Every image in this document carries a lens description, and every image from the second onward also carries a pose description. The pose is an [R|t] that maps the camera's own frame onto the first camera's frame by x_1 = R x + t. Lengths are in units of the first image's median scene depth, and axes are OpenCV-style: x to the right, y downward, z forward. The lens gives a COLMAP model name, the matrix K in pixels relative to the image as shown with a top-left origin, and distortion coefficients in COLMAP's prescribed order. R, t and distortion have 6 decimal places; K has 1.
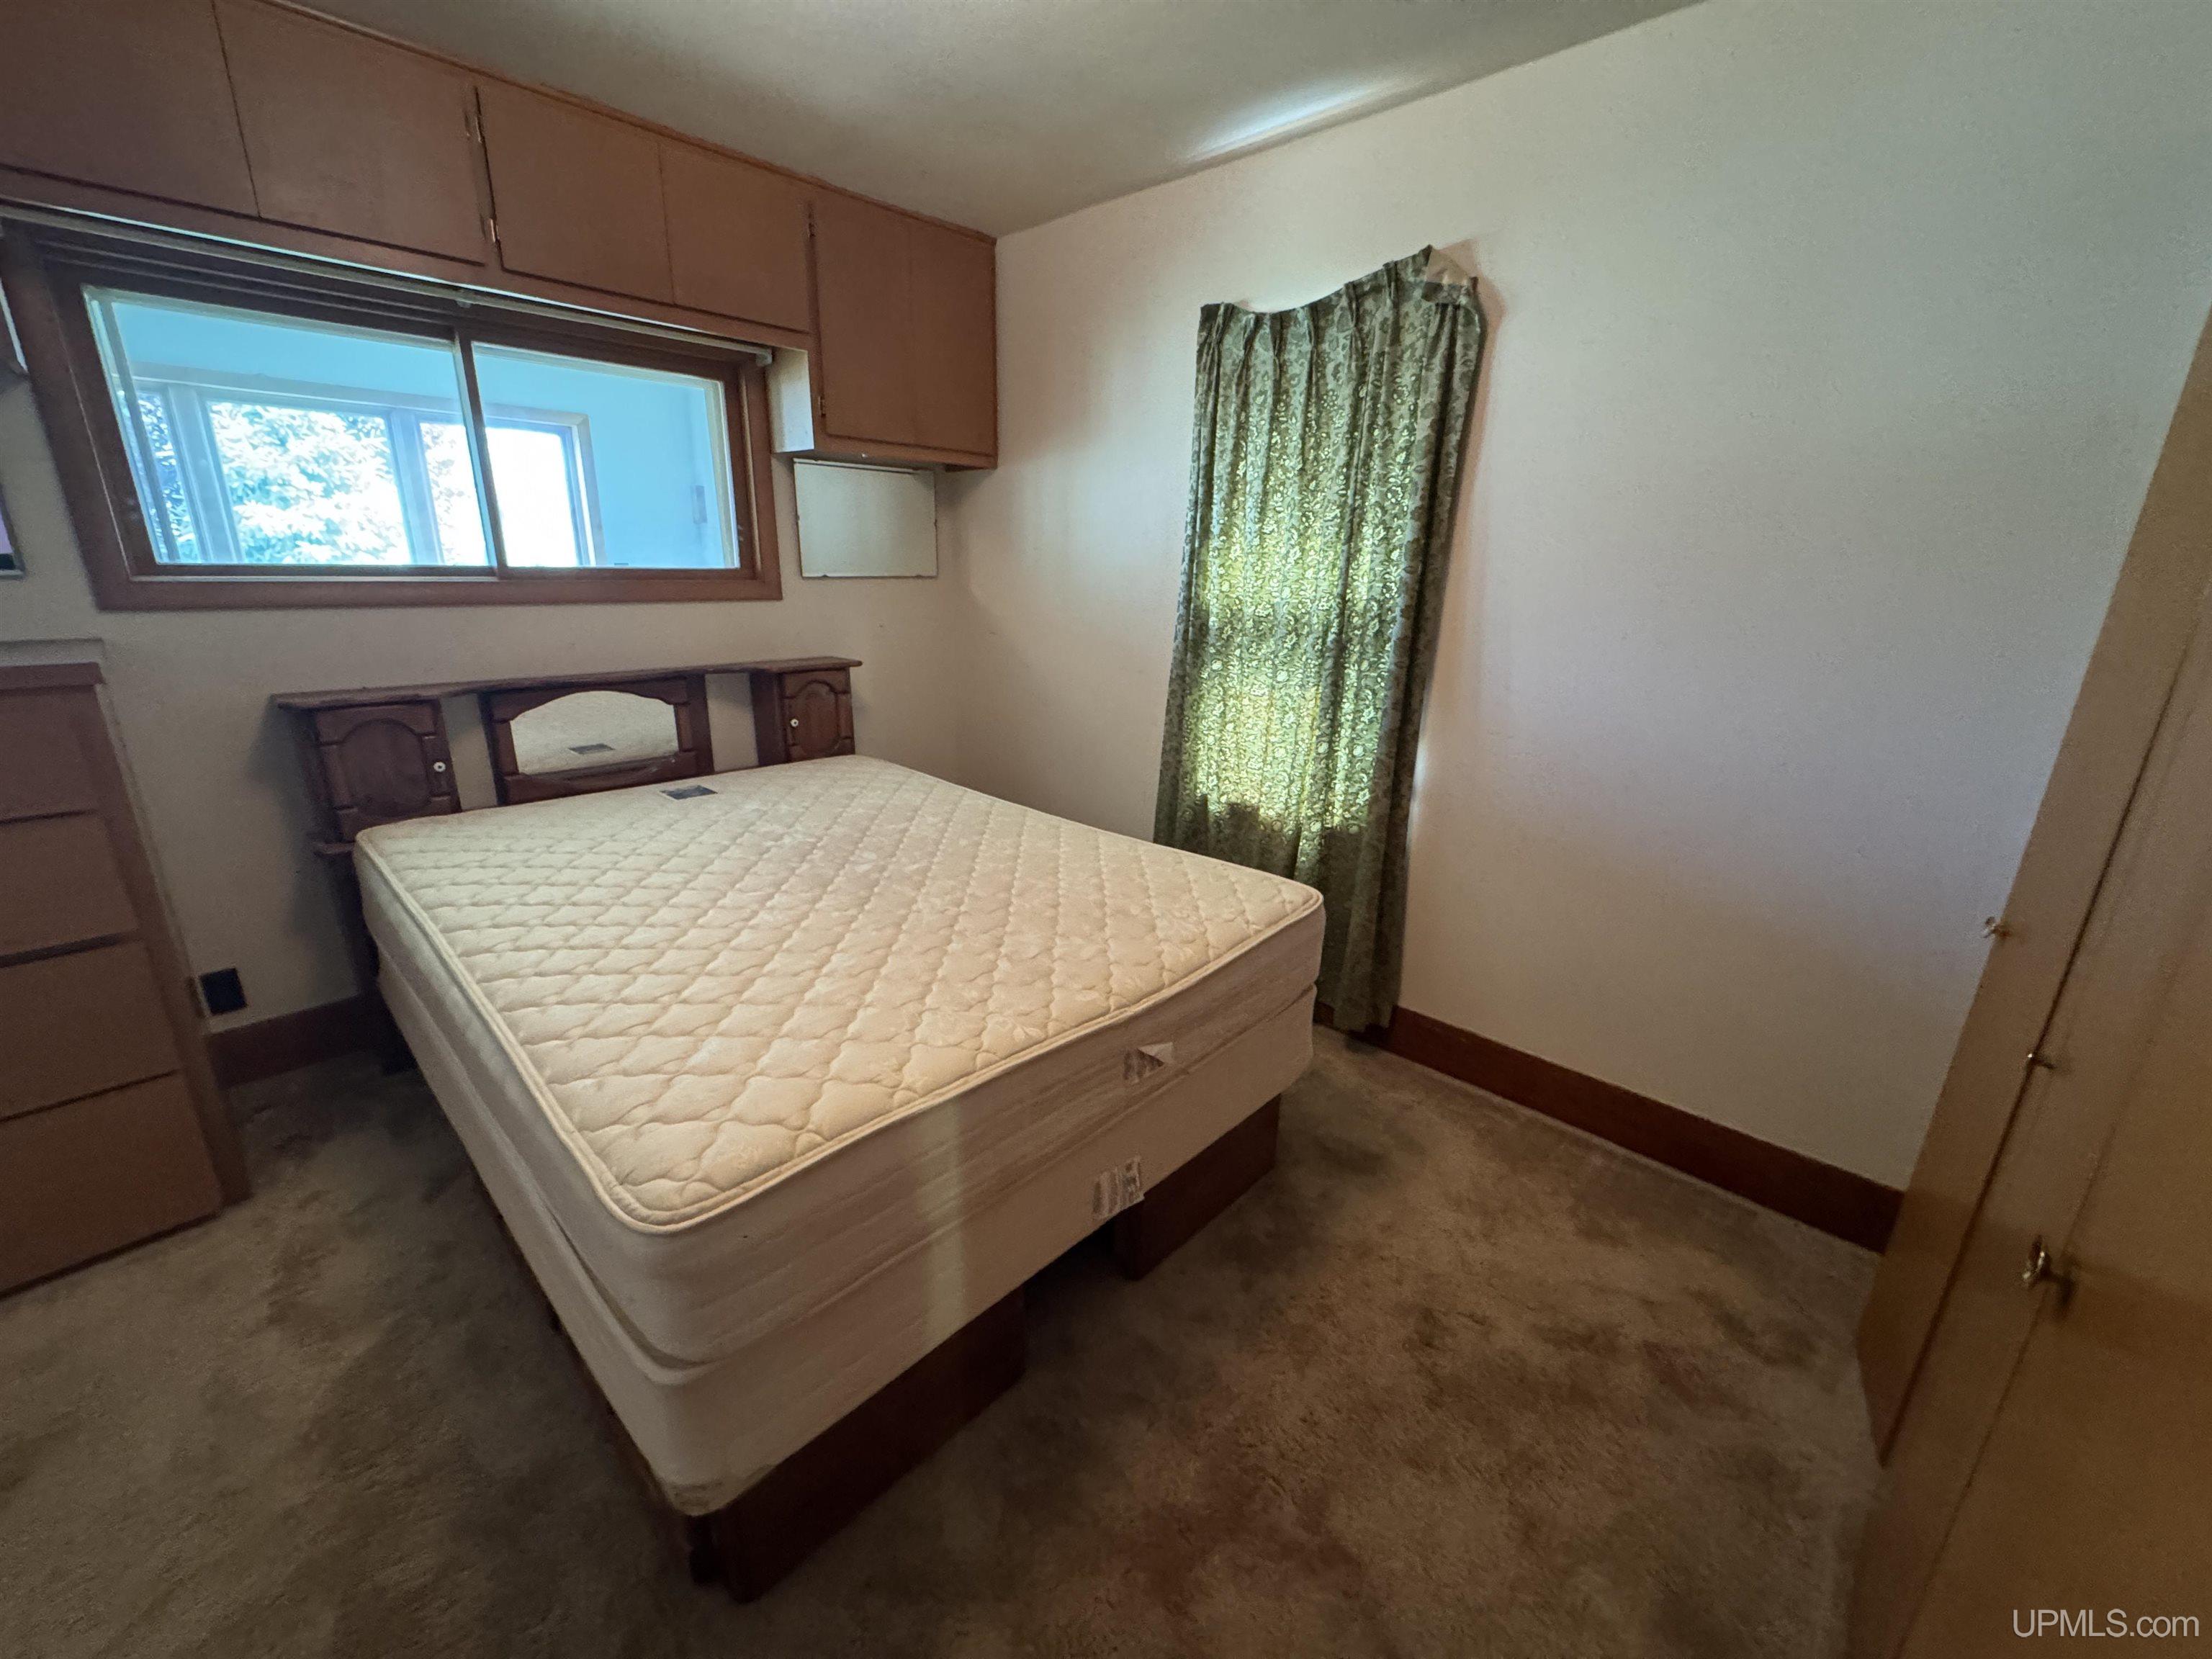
lens RADIAL K [[888.6, 0, 1114.4], [0, 888.6, 826.7], [0, 0, 1]] dist [-0.002544, 0.000572]
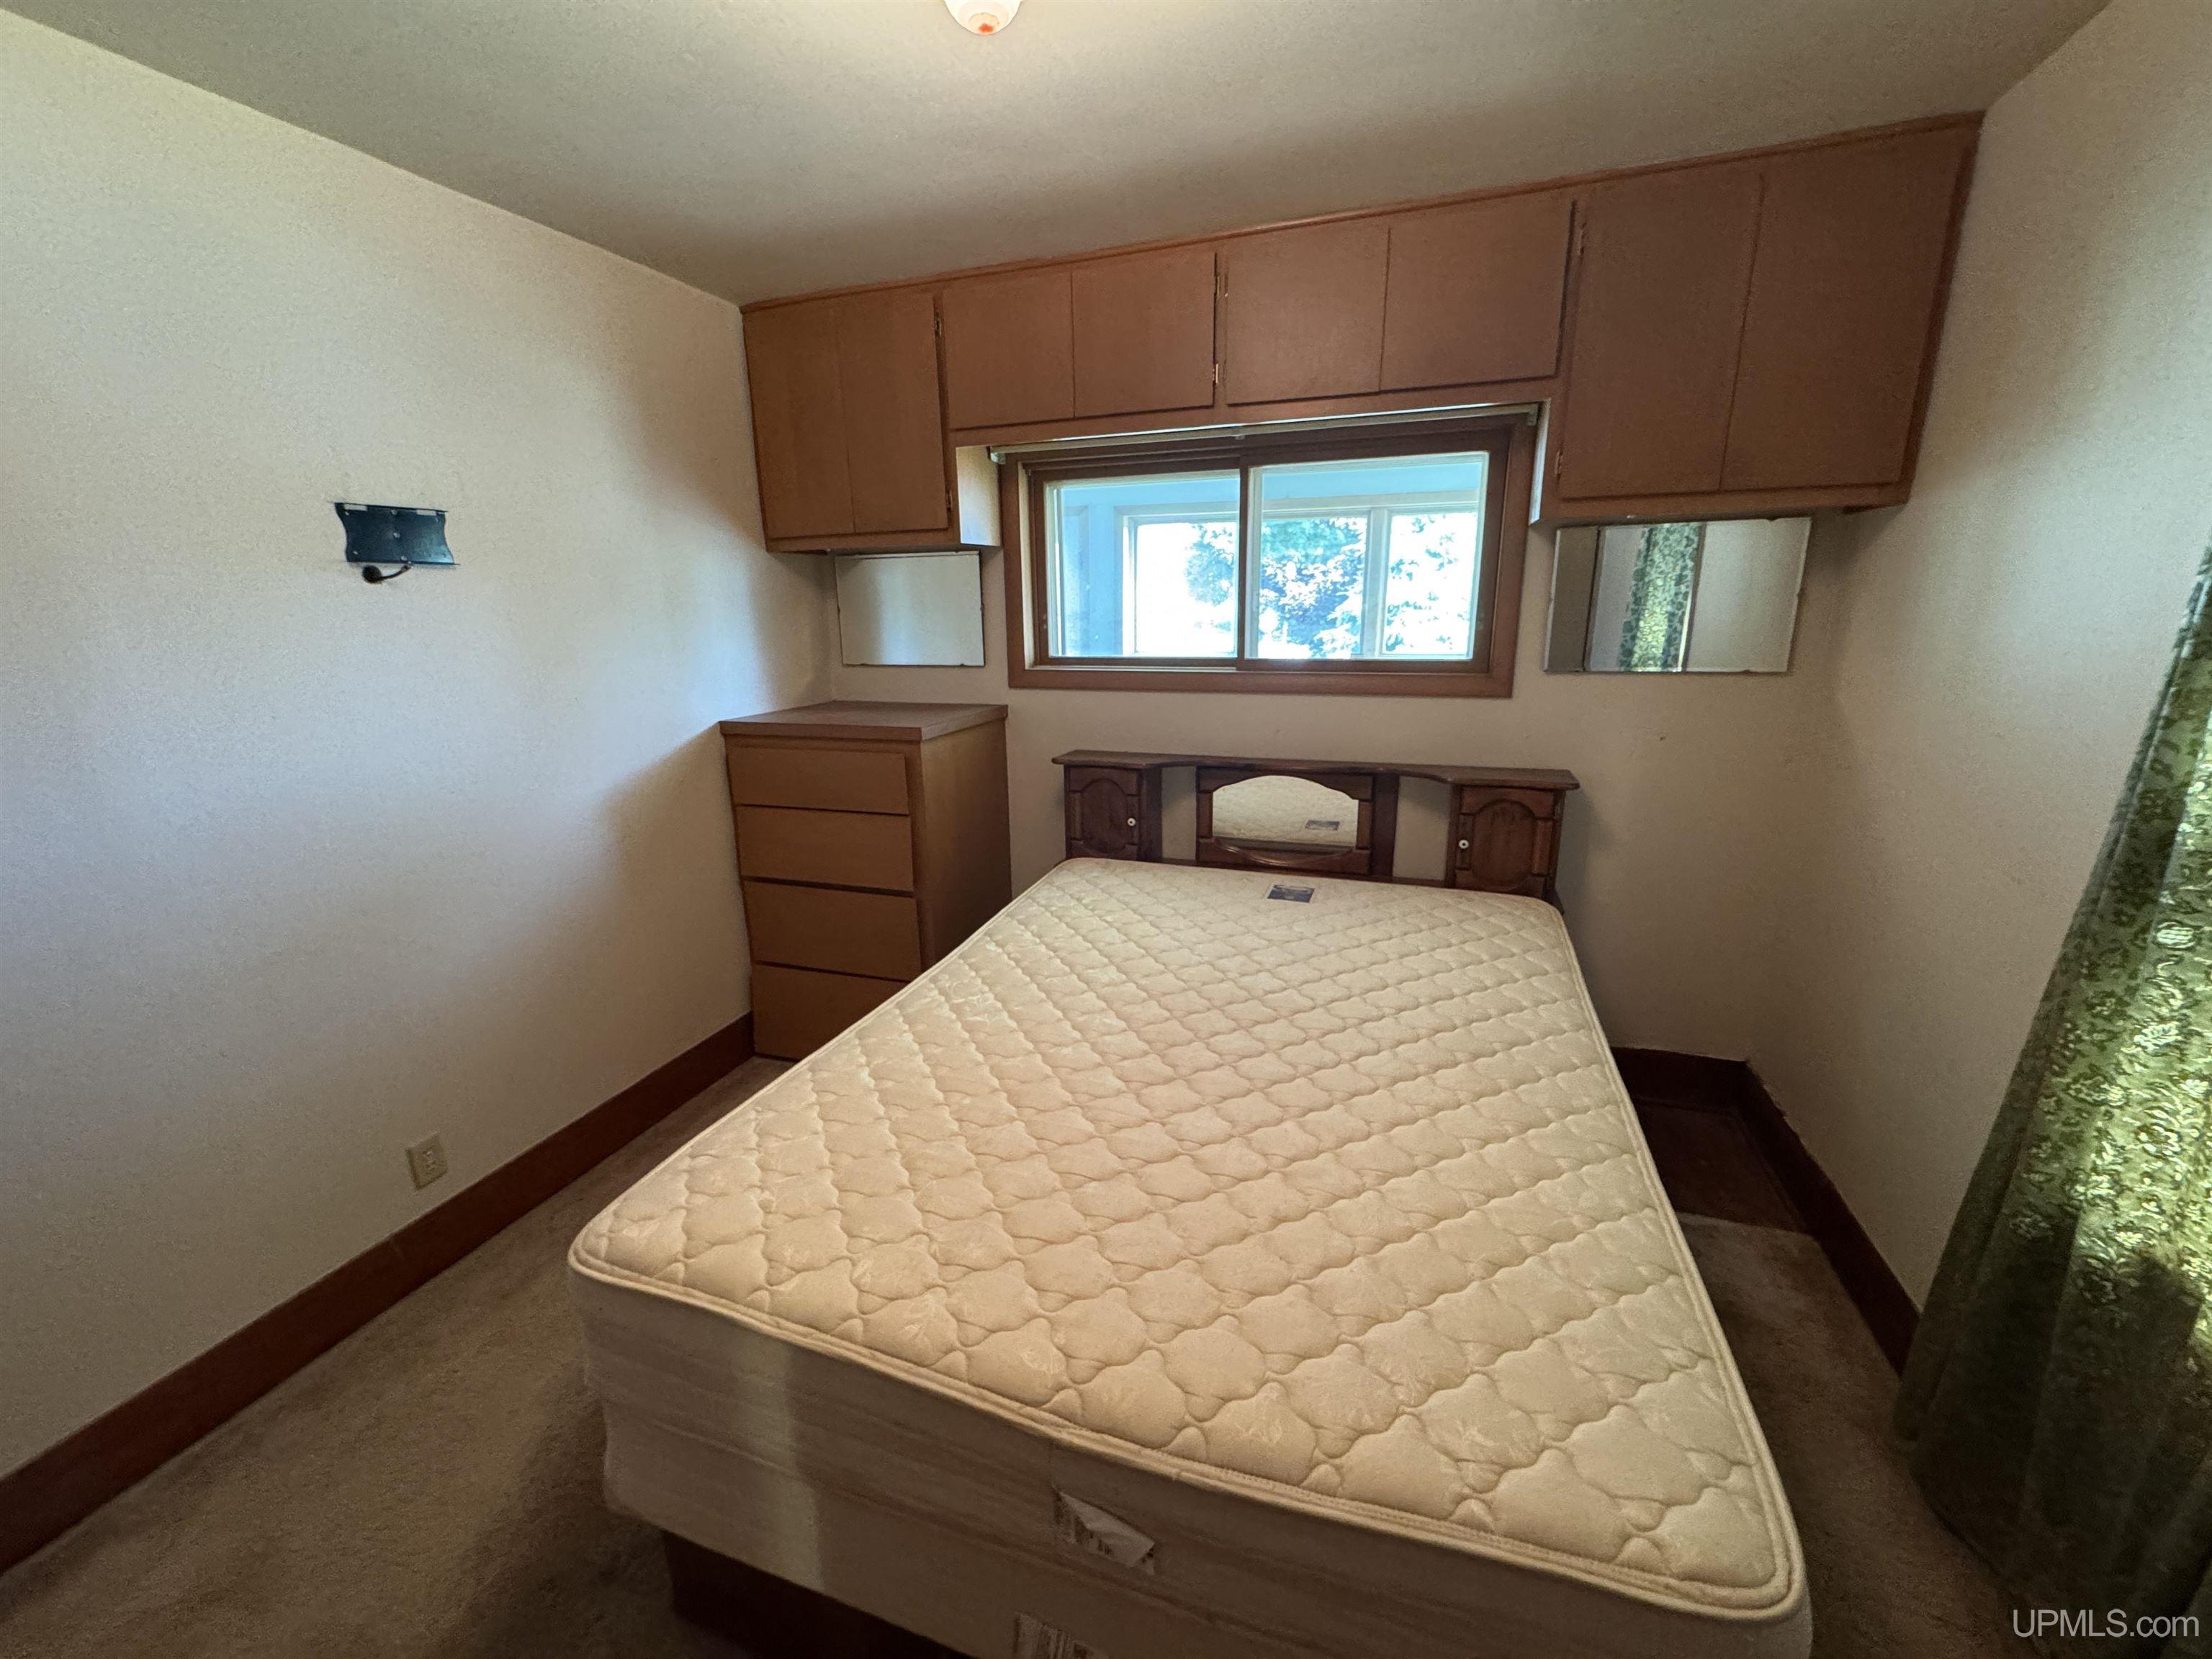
lens RADIAL K [[888.6, 0, 1108.7], [0, 888.6, 830.6], [0, 0, 1]] dist [-0.002544, 0.000572]
pose [[0.405641, 0.202238, -0.891378, 0.264039], [-0.244090, 0.963766, 0.107583, -0.146077], [0.880838, 0.173937, 0.440307, 0.351569]]
